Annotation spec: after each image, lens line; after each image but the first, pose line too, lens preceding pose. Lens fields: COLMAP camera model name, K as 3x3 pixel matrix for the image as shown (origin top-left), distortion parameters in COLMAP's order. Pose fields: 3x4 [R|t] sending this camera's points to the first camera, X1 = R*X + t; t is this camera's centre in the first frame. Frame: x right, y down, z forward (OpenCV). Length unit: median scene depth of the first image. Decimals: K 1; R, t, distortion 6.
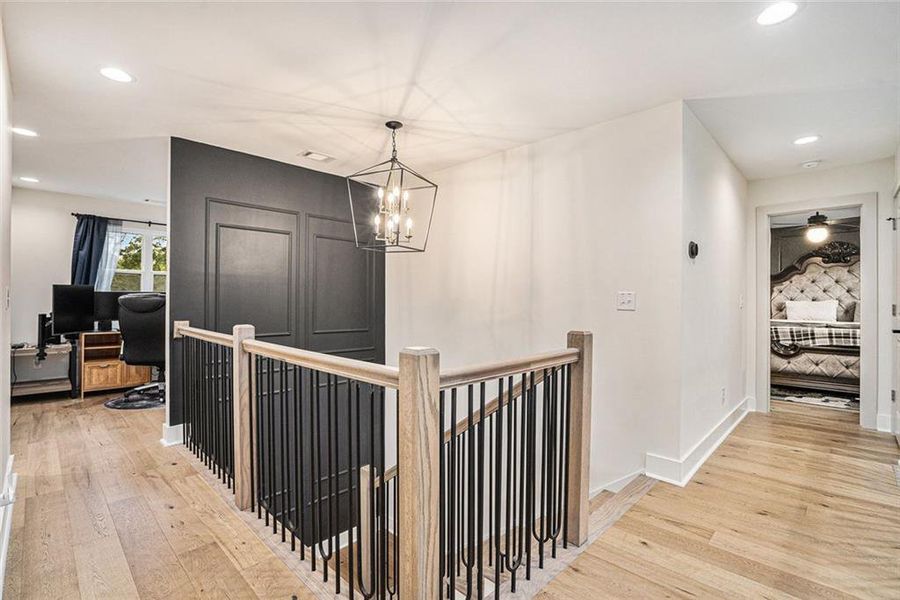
lens RADIAL K [[415.5, 0, 444.7], [0, 415.5, 298.8], [0, 0, 1]] dist [-0.037275, 0.008779]
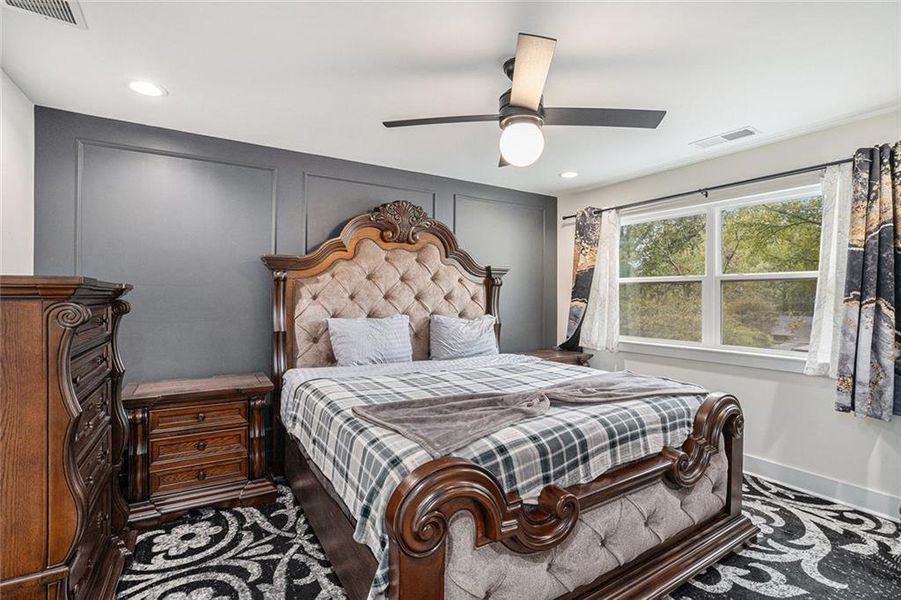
lens RADIAL K [[415.9, 0, 450.8], [0, 415.9, 298.7], [0, 0, 1]] dist [-0.037275, 0.008779]
pose [[0.229073, -0.003951, 0.973401, 1.175181], [-0.003977, 0.999980, 0.004994, -0.050048], [-0.973401, -0.005015, 0.229053, 2.075053]]
